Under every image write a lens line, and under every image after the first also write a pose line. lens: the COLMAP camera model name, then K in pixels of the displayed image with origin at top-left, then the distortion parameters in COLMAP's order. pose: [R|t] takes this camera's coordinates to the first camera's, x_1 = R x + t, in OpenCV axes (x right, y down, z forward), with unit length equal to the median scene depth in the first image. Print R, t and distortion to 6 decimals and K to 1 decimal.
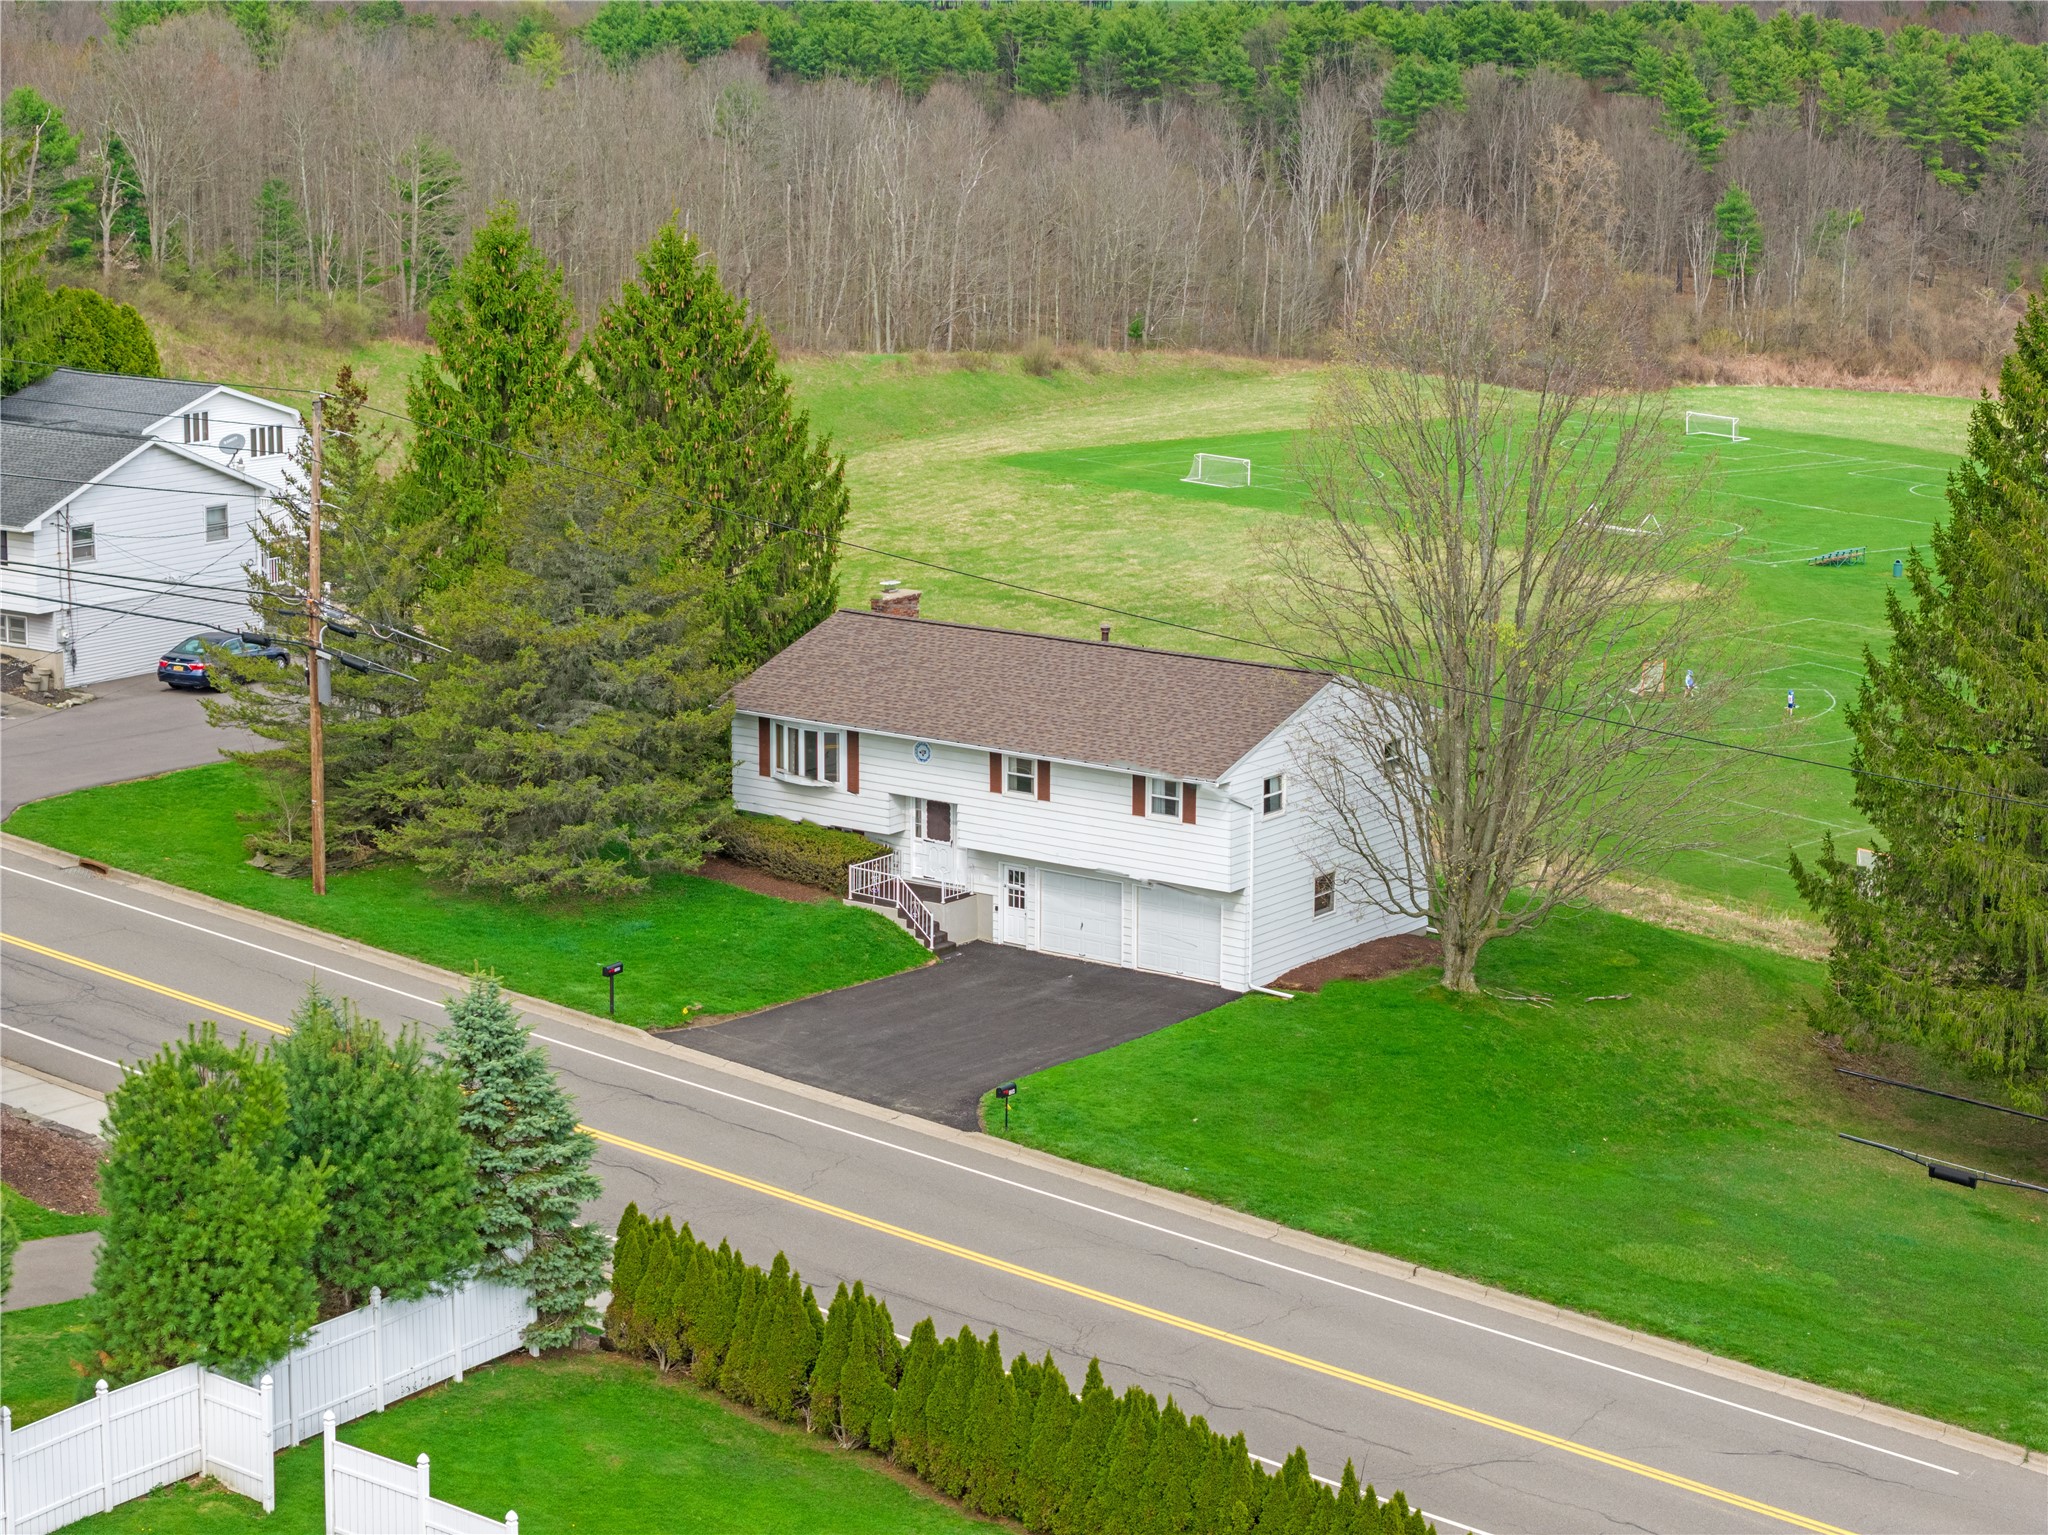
lens RADIAL K [[4106.9, 0, 1024.0], [0, 4106.9, 767.5], [0, 0, 1]] dist [-0.261299, 1.942566]
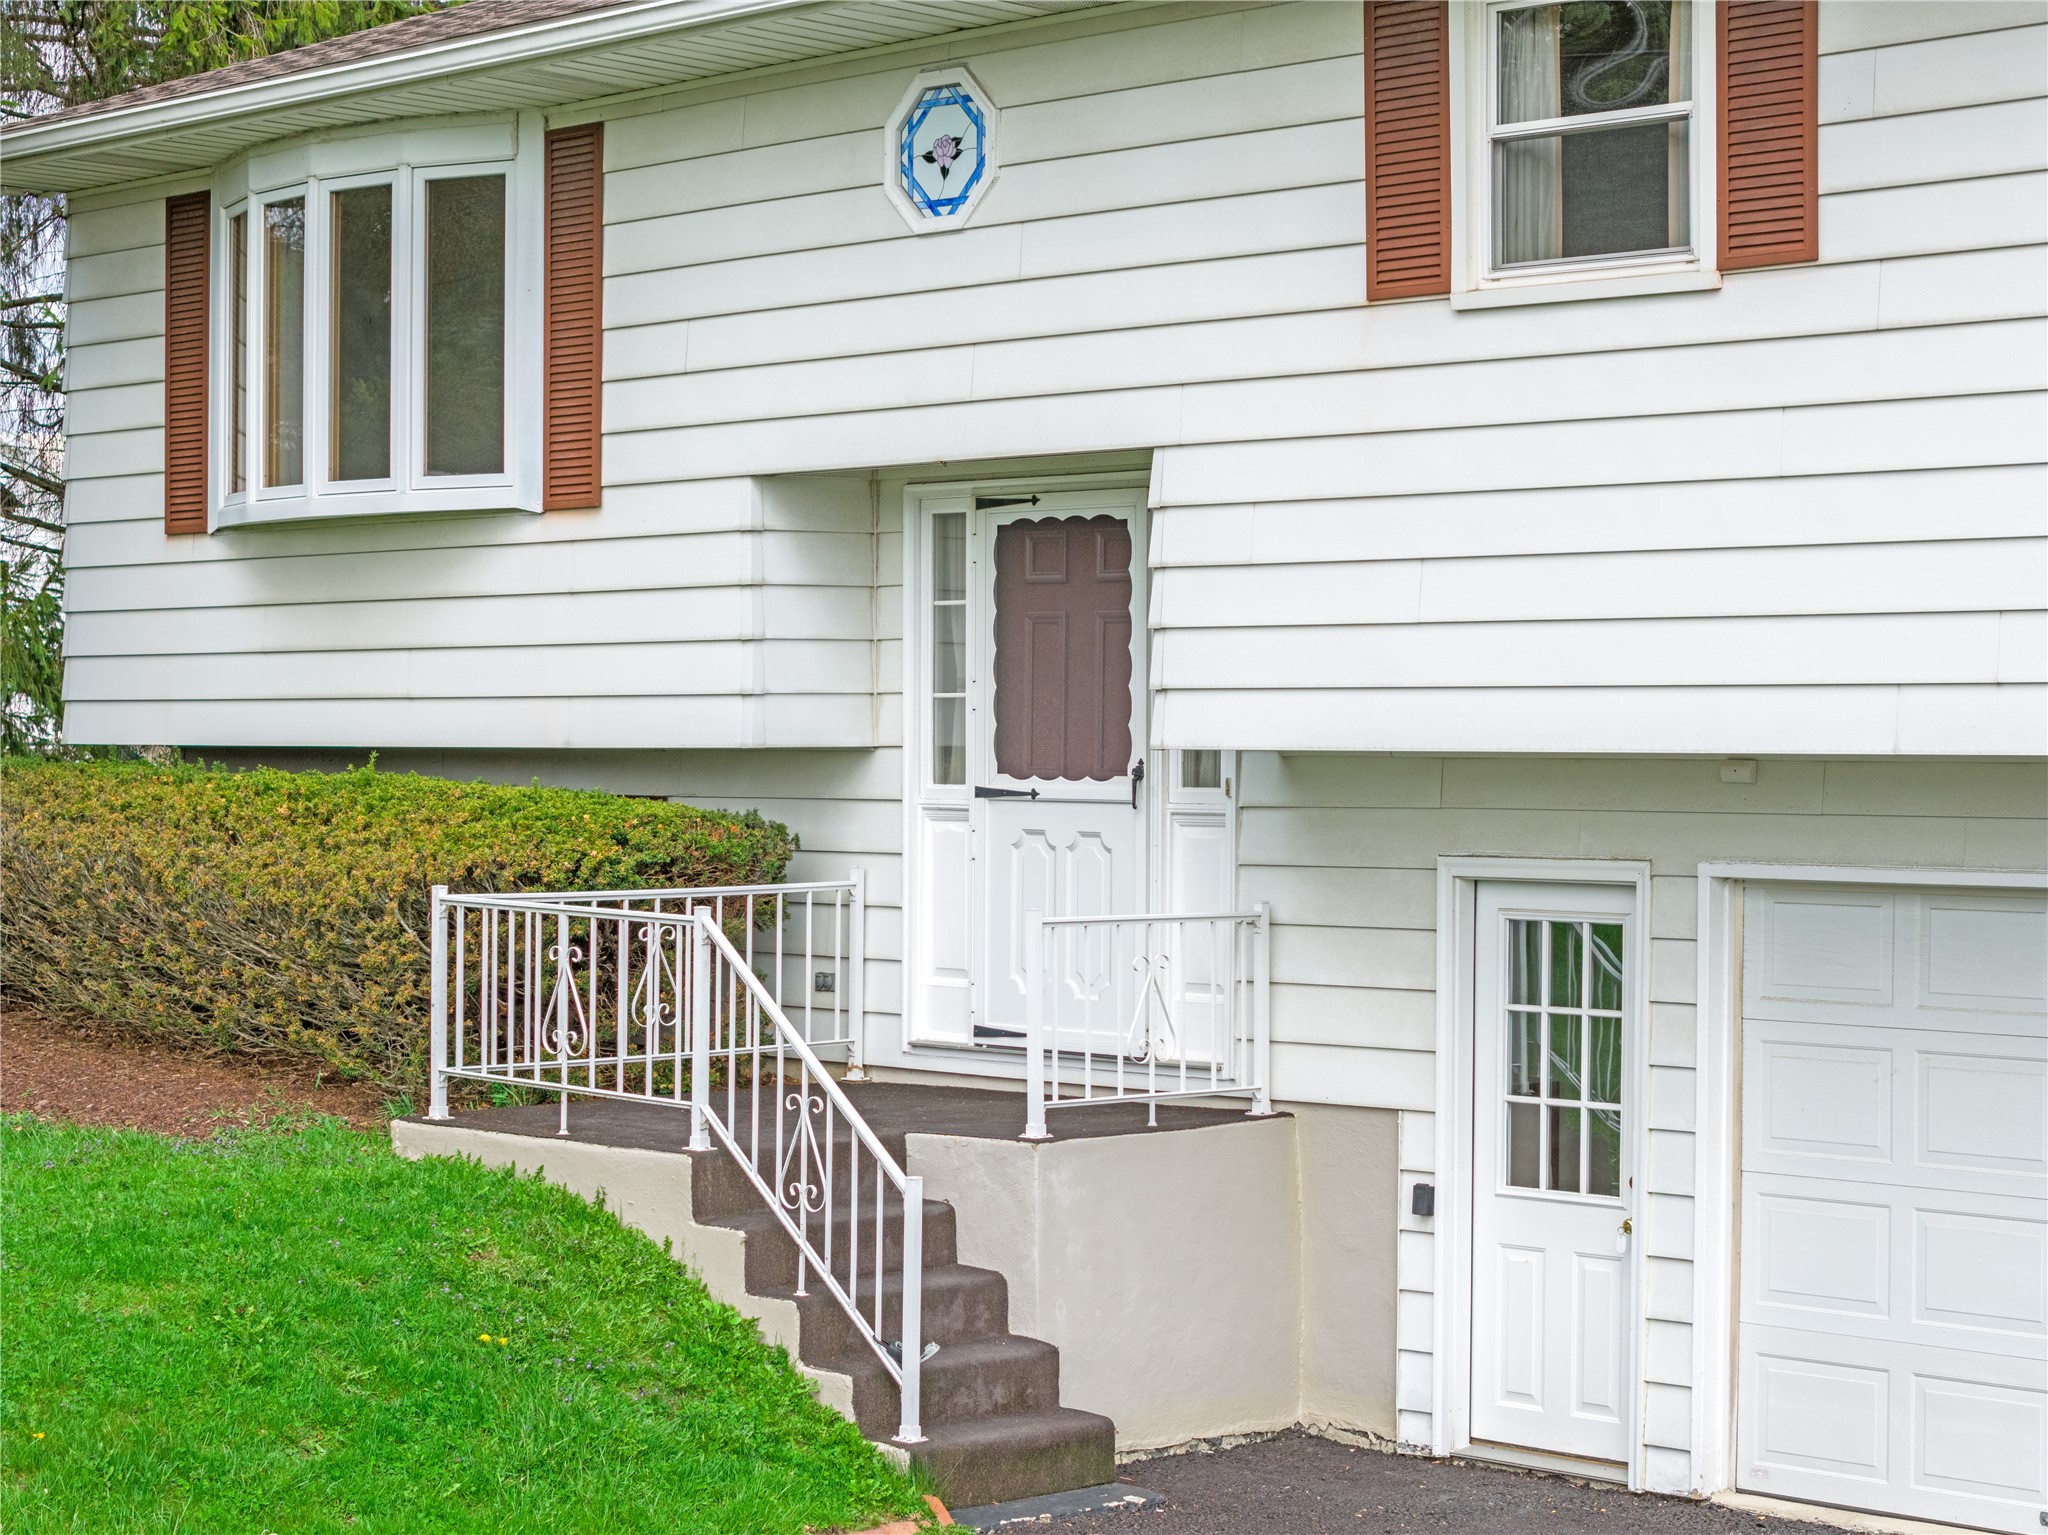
lens RADIAL K [[4106.9, 0, 1024.0], [0, 4106.9, 767.5], [0, 0, 1]] dist [-0.261299, 1.942566]
pose [[0.988316, 0.001509, -0.152409, 0.001257], [-0.031746, 0.980058, -0.196158, 0.048287], [0.149074, 0.198705, 0.968656, 0.864518]]
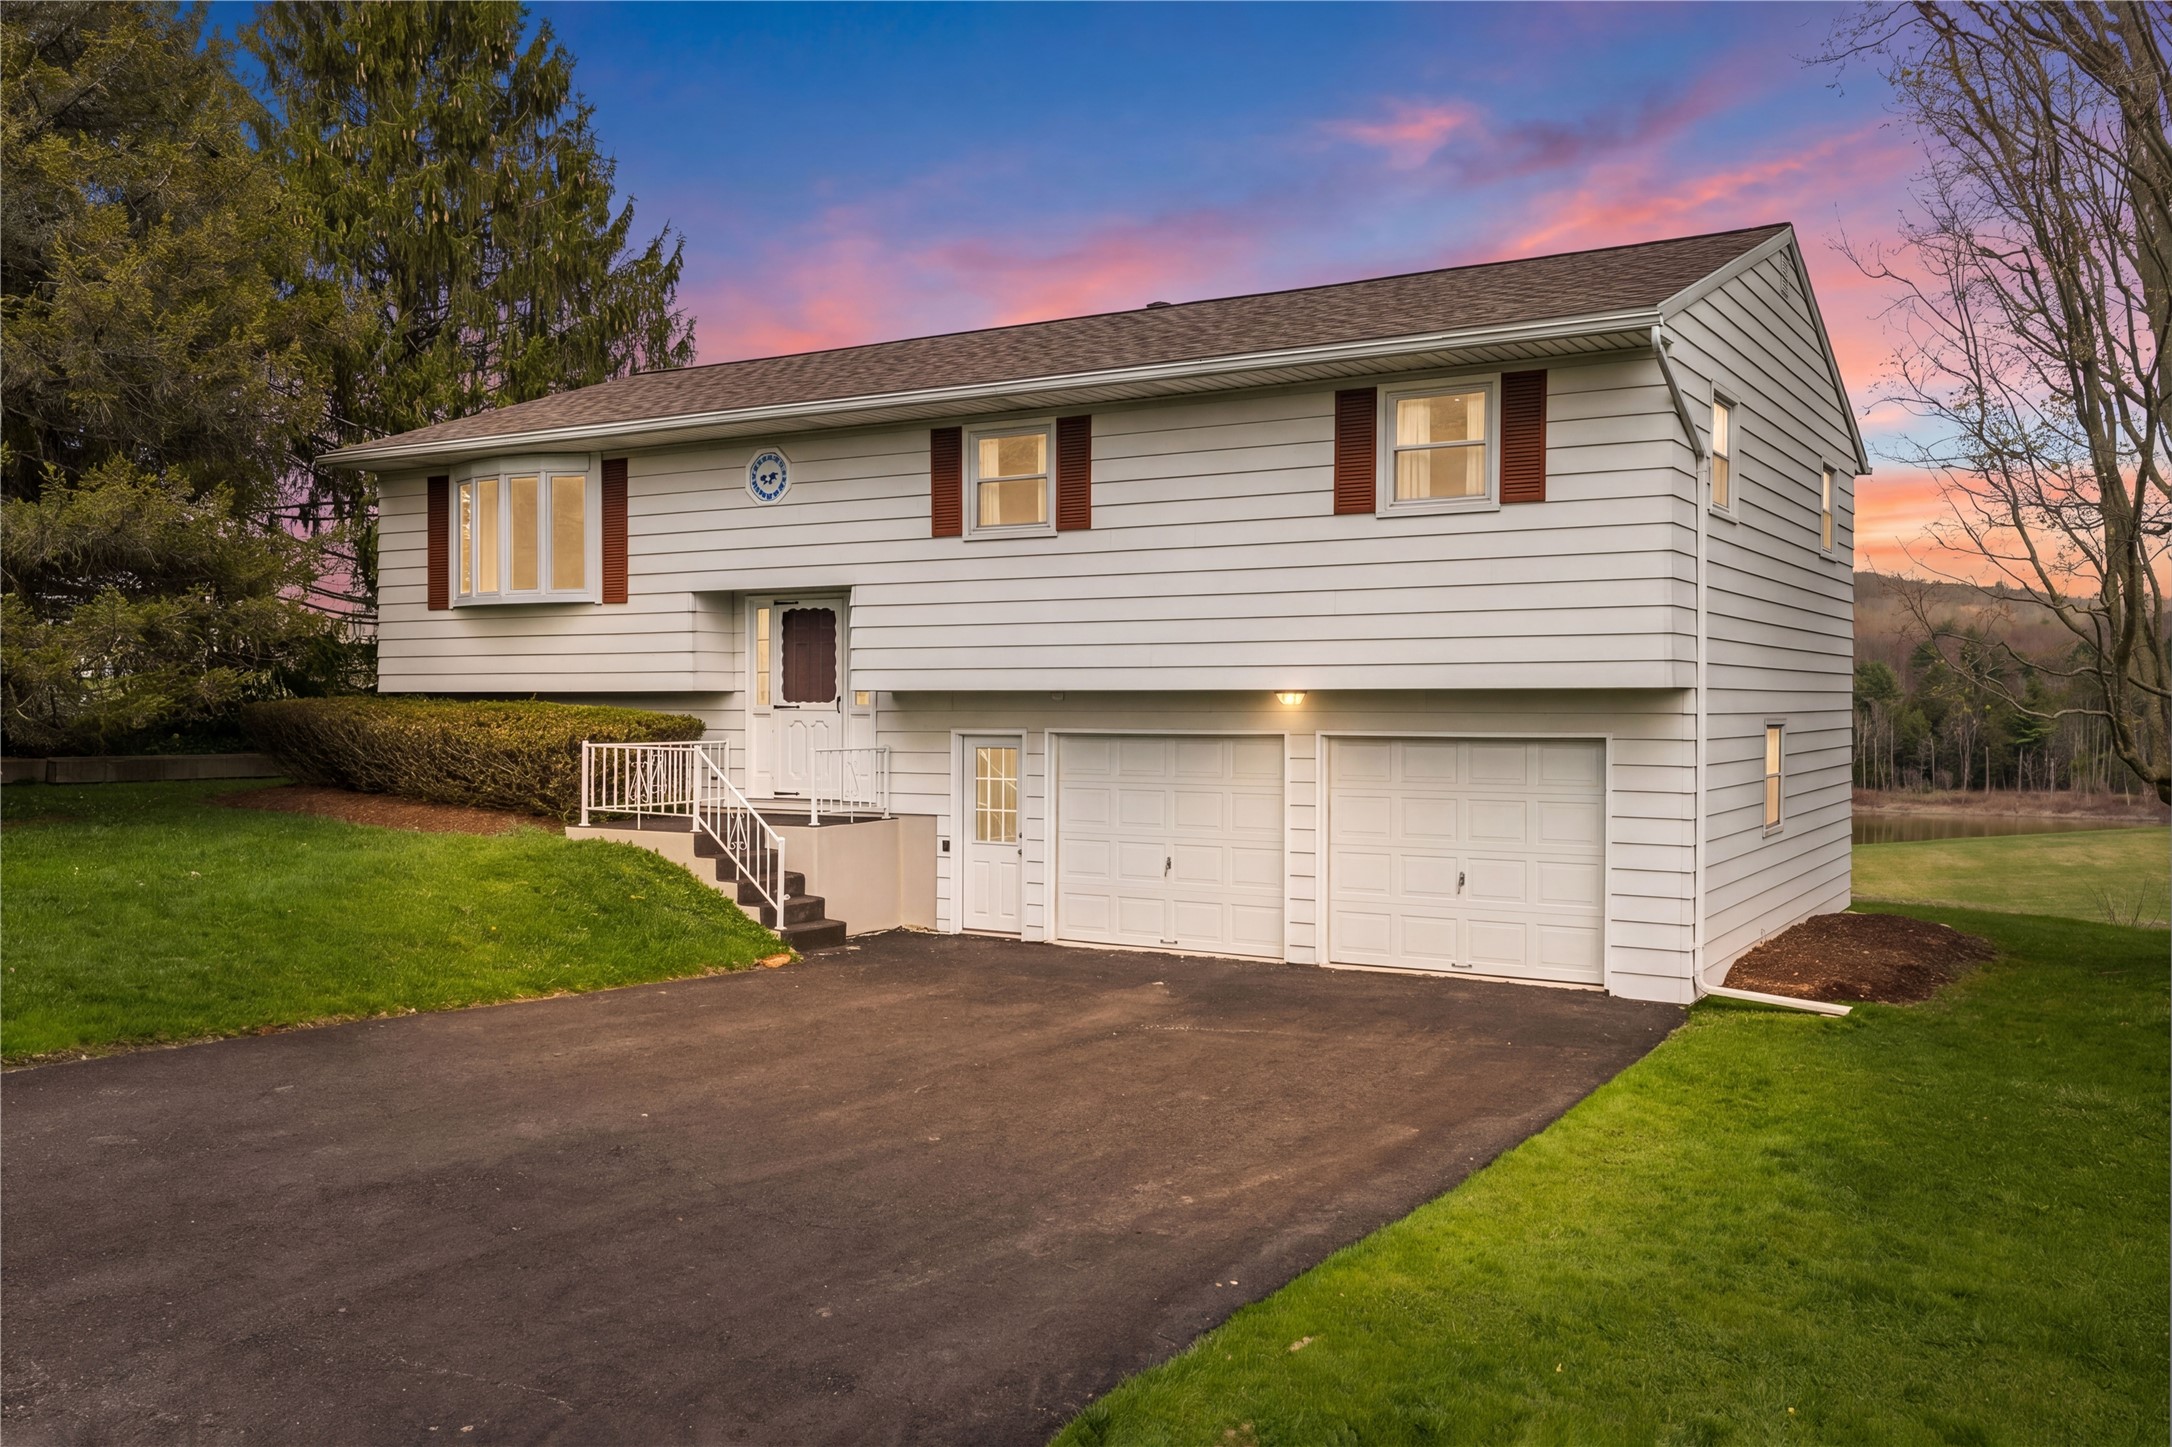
lens RADIAL K [[1766.0, 0, 1086.0], [0, 1766.0, 723.5], [0, 0, 1]] dist [0.037919, -0.000839]
pose [[0.994996, -0.001400, 0.099902, -0.010532], [0.020673, 0.981148, -0.192151, 0.057226], [-0.097750, 0.193254, 0.976267, 0.829064]]
